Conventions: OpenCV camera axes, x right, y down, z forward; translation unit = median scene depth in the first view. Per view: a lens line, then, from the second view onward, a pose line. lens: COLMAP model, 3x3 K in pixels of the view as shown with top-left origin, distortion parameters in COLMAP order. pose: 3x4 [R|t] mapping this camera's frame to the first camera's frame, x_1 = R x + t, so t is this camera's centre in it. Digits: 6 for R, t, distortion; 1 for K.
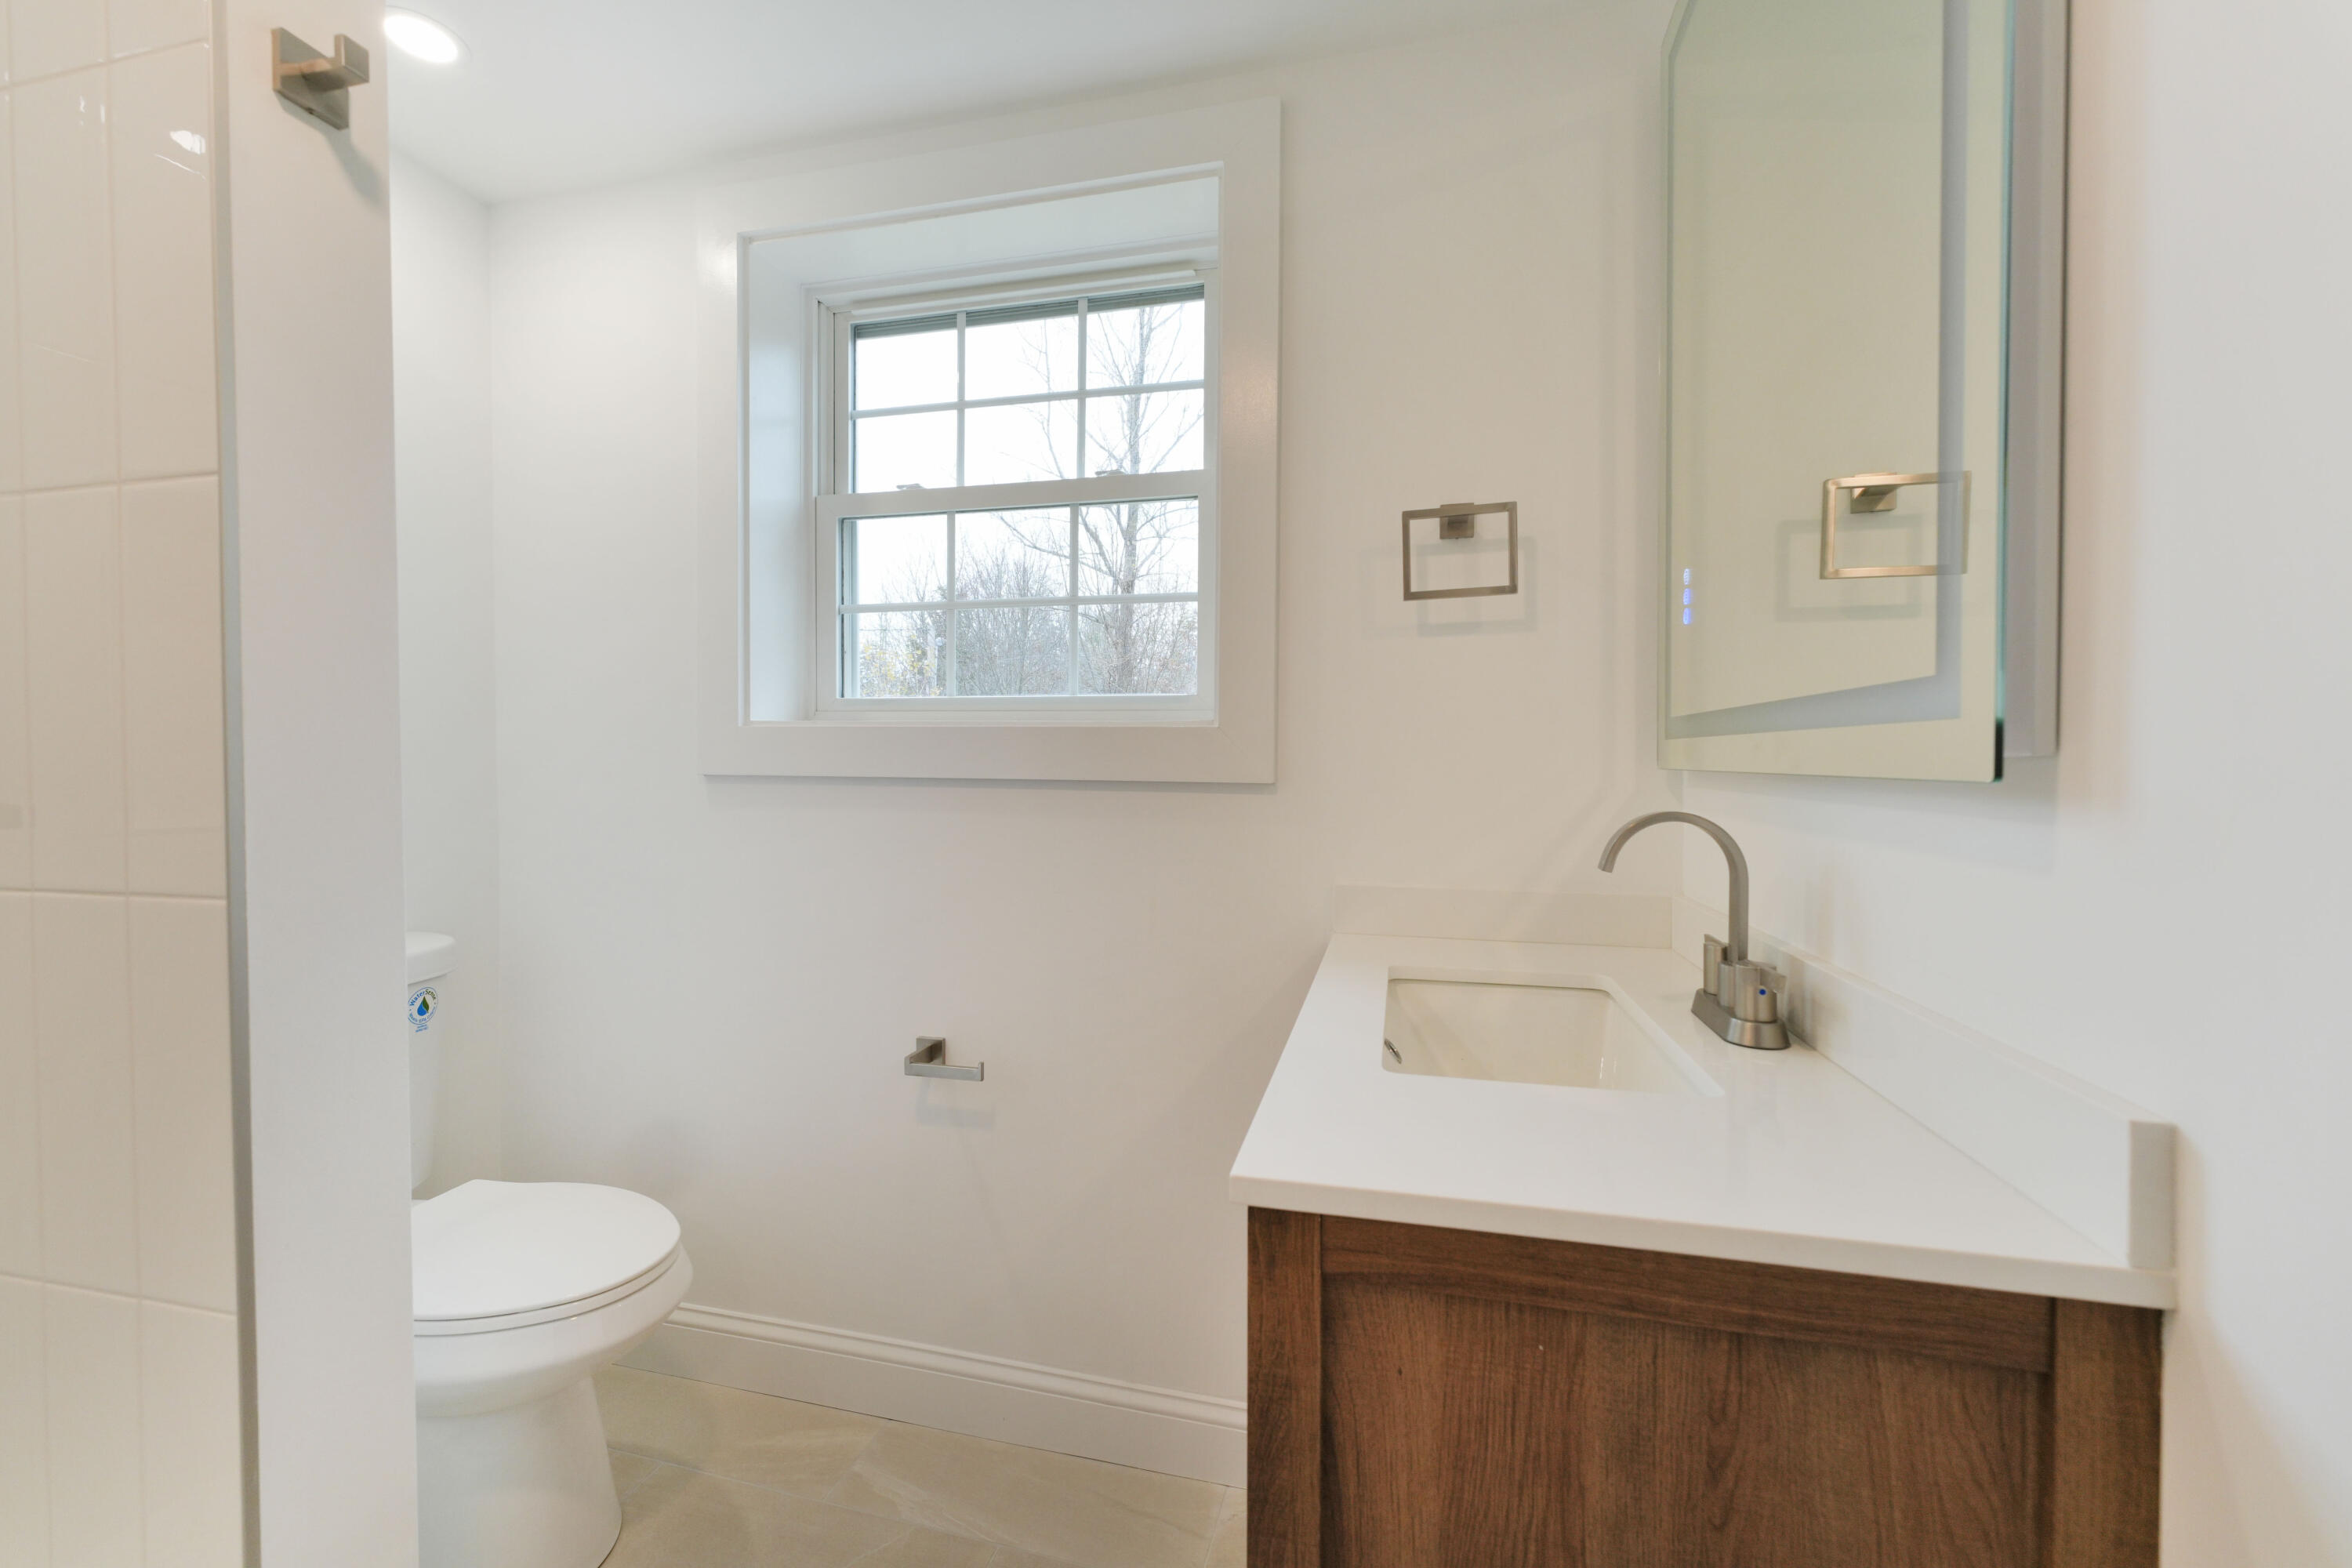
lens RADIAL K [[942.6, 0, 1170.6], [0, 942.6, 764.2], [0, 0, 1]] dist [-0.001016, 0.000043]
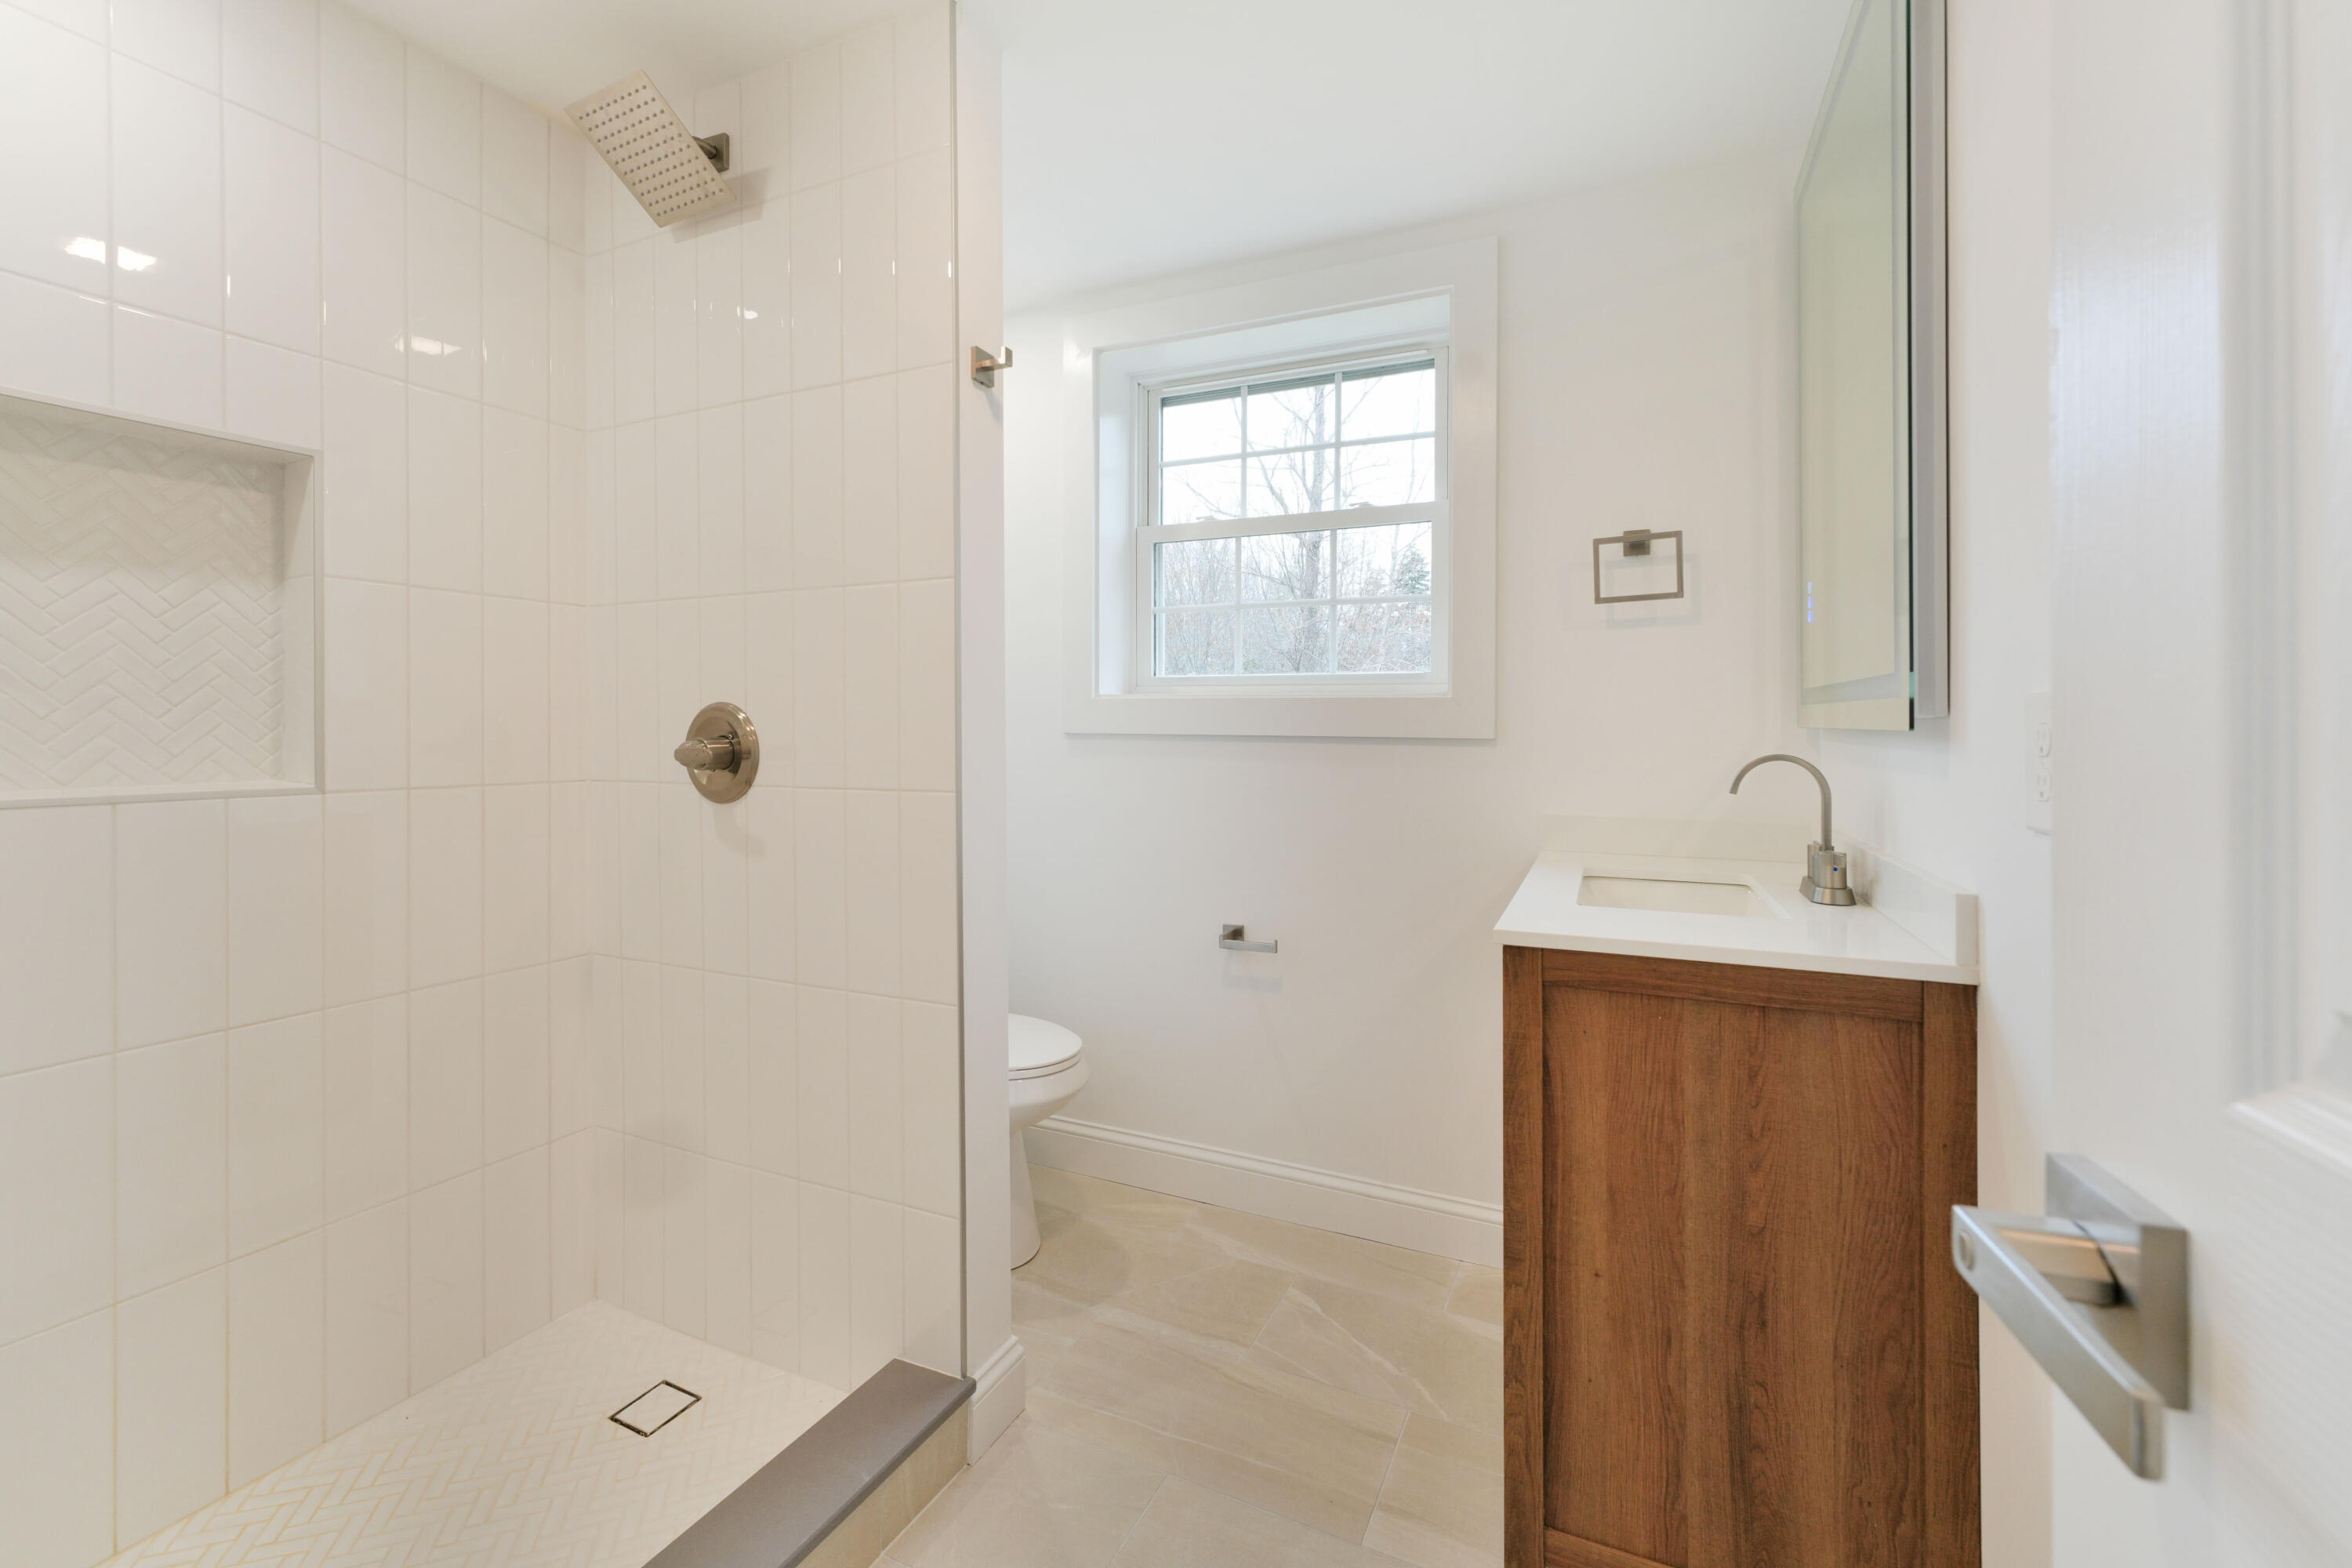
lens RADIAL K [[982.8, 0, 1176.9], [0, 982.8, 724.5], [0, 0, 1]] dist [0.001505, -0.000121]
pose [[0.984880, -0.003271, -0.173204, -0.177348], [0.002685, 0.999990, -0.003617, 0.007218], [0.173214, 0.003097, 0.984879, -0.874564]]
